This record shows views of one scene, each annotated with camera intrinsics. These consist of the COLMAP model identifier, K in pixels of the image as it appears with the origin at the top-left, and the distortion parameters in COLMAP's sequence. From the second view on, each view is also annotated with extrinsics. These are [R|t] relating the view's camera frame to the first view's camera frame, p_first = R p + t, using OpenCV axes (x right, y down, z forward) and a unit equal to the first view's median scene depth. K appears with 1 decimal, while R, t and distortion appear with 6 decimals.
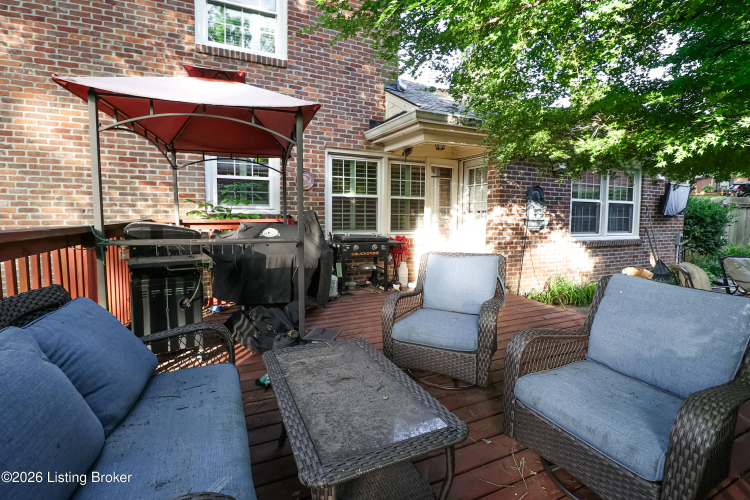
lens RADIAL K [[347.5, 0, 374.0], [0, 347.5, 239.6], [0, 0, 1]] dist [-0.015120, -0.000367]
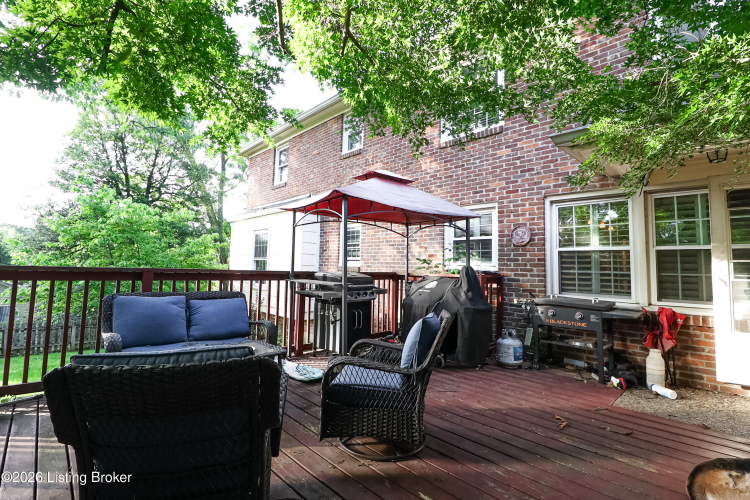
lens RADIAL K [[347.5, 0, 374.0], [0, 347.5, 239.6], [0, 0, 1]] dist [-0.015120, -0.000367]
pose [[0.326116, -0.077007, -0.942188, 0.530663], [-0.092004, 0.989360, -0.112708, -0.015422], [0.940842, 0.123440, 0.315561, 0.306827]]
